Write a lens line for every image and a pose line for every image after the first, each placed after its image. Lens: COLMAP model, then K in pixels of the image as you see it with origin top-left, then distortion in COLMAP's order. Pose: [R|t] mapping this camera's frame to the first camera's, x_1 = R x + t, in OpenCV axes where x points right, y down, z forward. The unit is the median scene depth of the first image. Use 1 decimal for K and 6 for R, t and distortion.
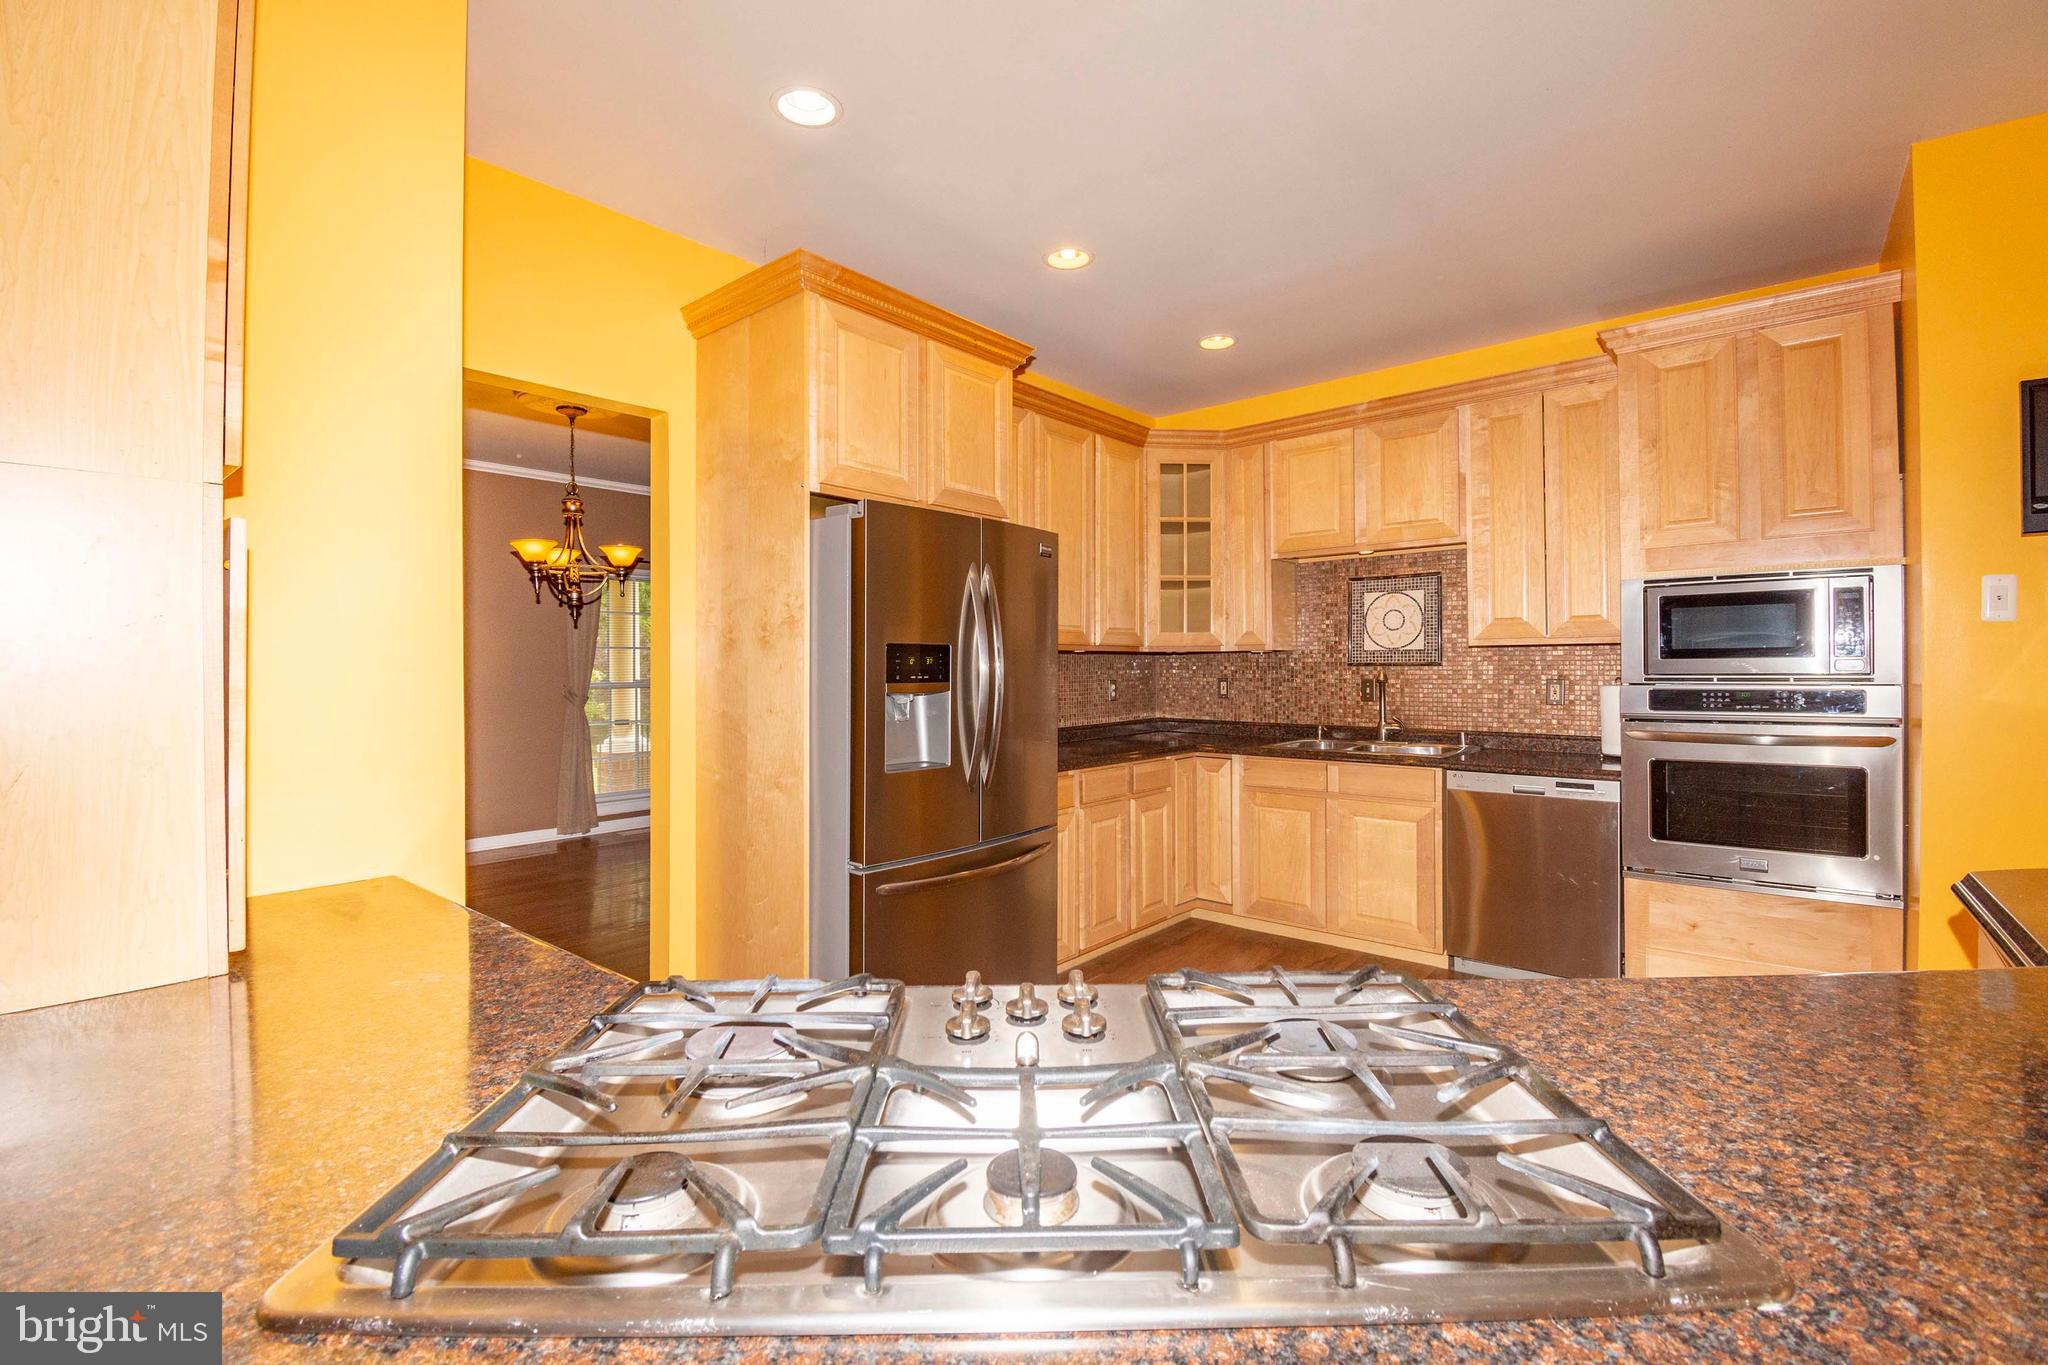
lens RADIAL K [[906.7, 0, 1029.8], [0, 906.7, 670.6], [0, 0, 1]] dist [0.022232, -0.026879]
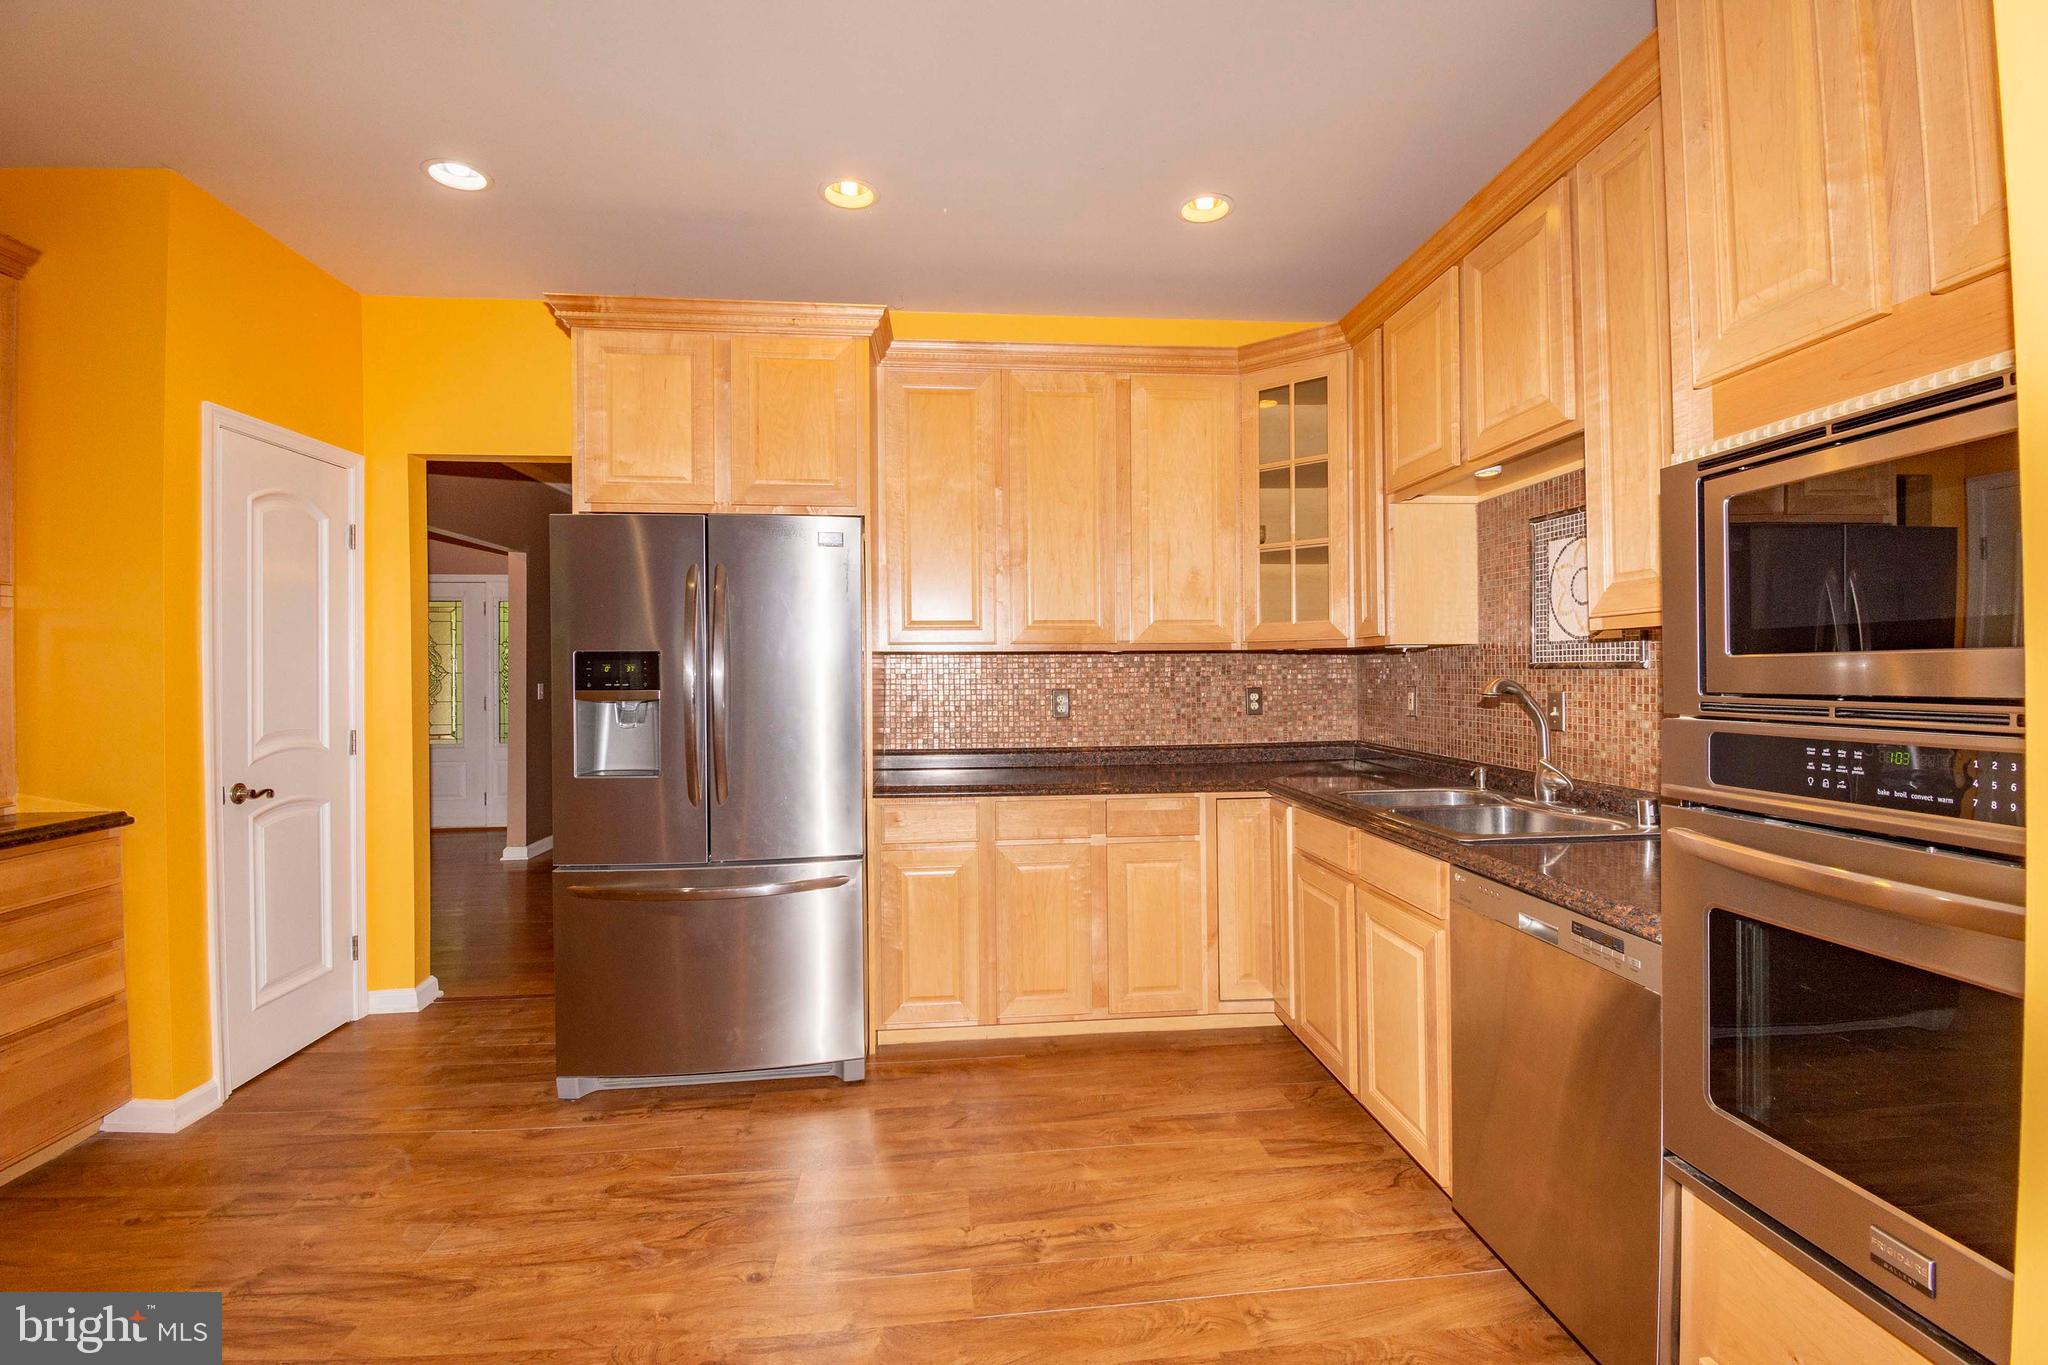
lens RADIAL K [[906.7, 0, 1029.8], [0, 906.7, 670.6], [0, 0, 1]] dist [0.022232, -0.026879]
pose [[0.711429, -0.001436, -0.702756, 0.616344], [0.002557, 0.999997, 0.000545, -0.005818], [0.702753, -0.002185, 0.711431, 0.413213]]
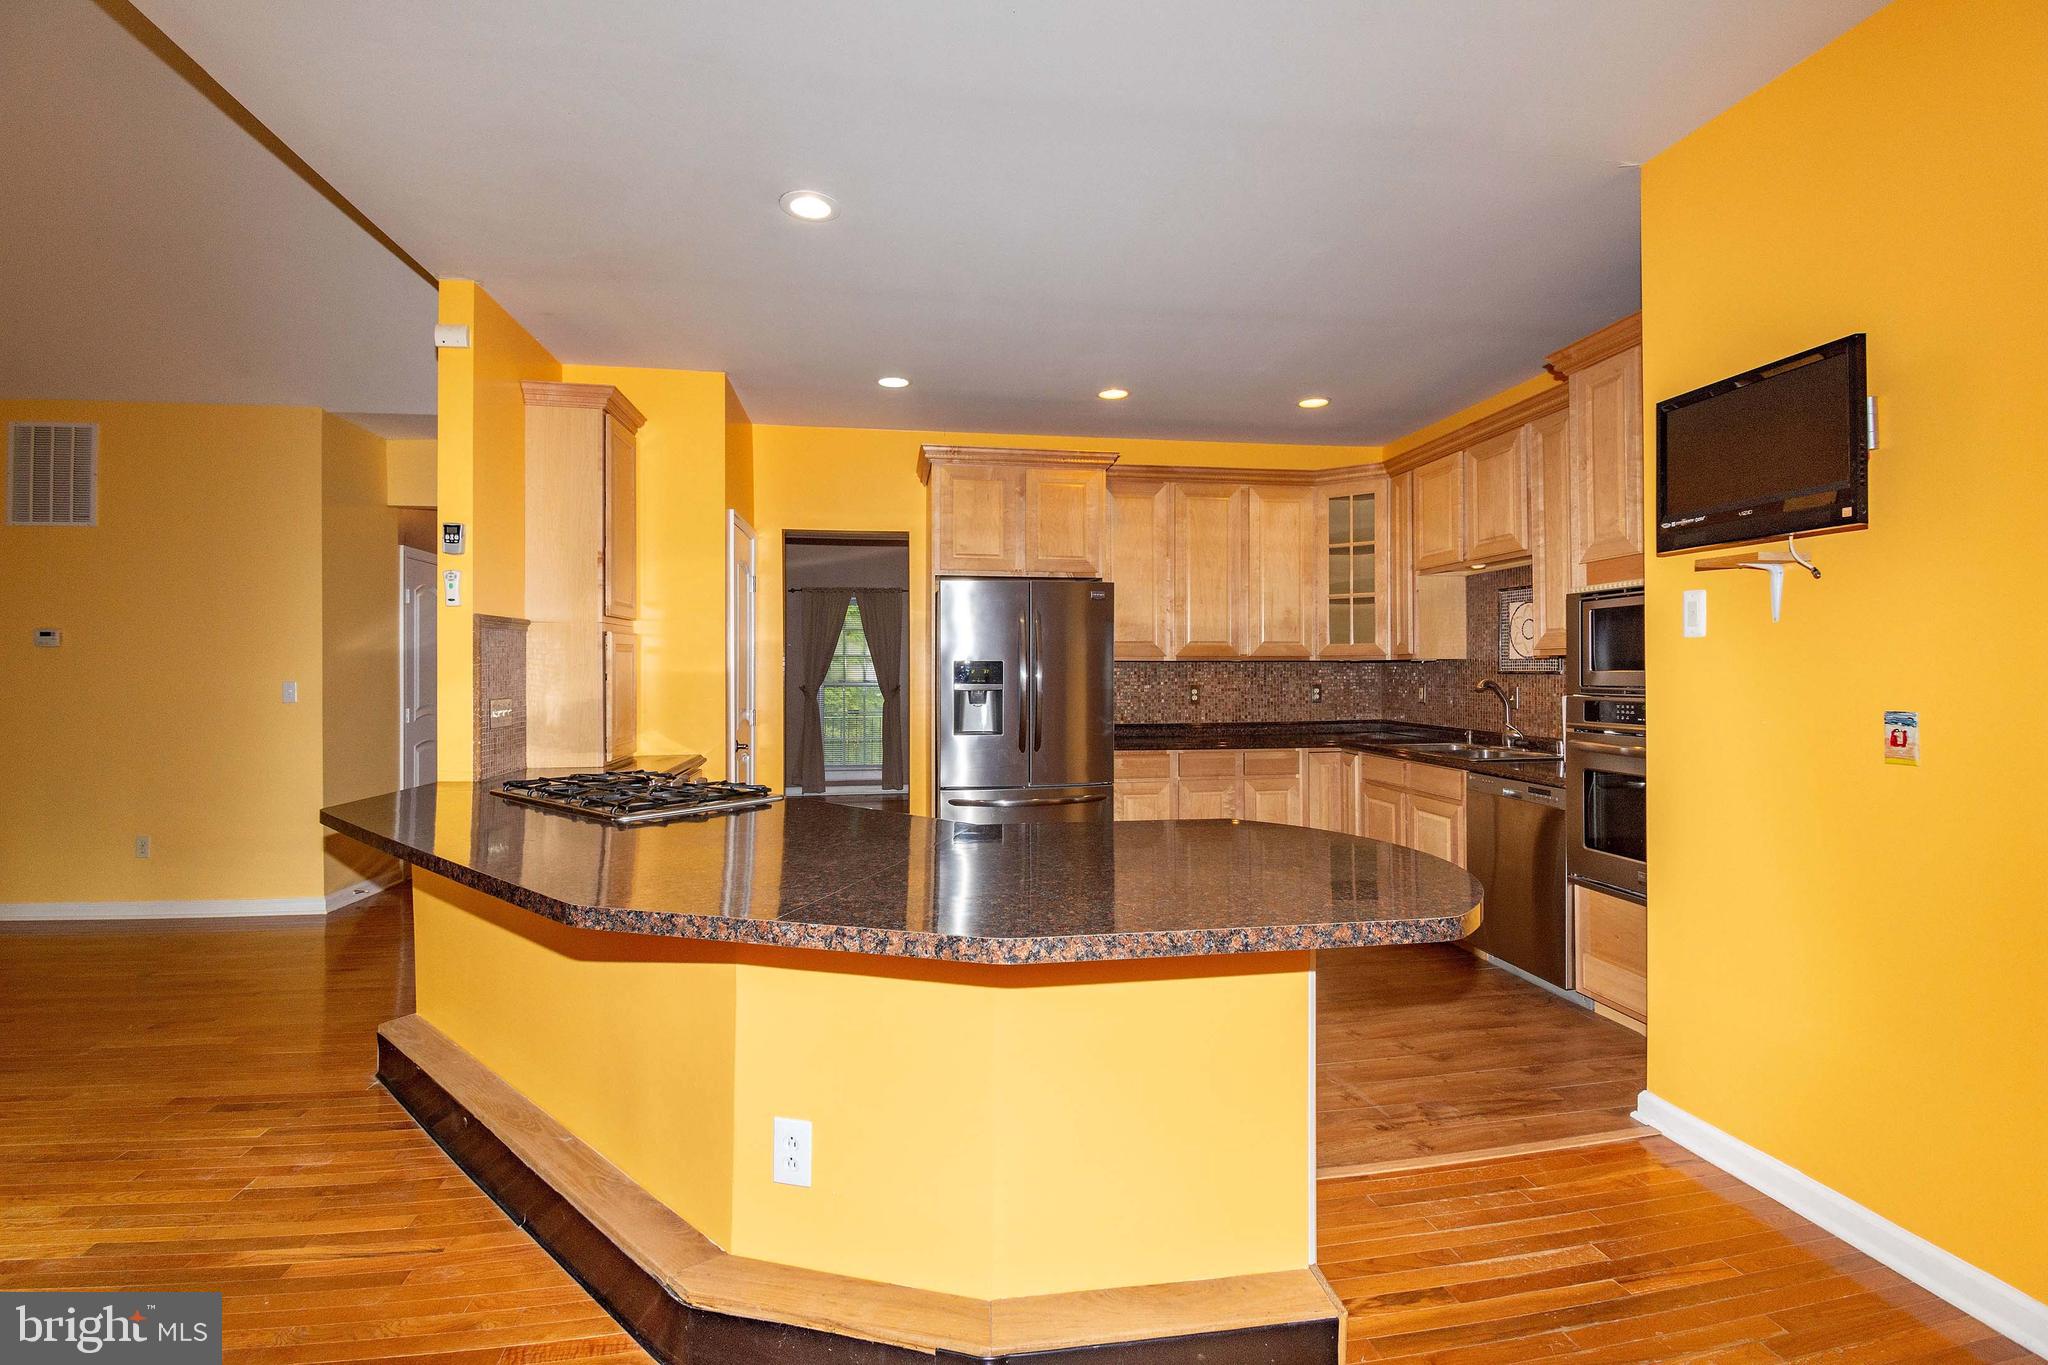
lens RADIAL K [[906.7, 0, 1029.8], [0, 906.7, 670.6], [0, 0, 1]] dist [0.022232, -0.026879]
pose [[0.755181, 0.002987, -0.655510, 0.724206], [-0.002287, 0.999996, 0.001922, -0.011169], [0.655513, 0.000048, 0.755184, -0.149521]]
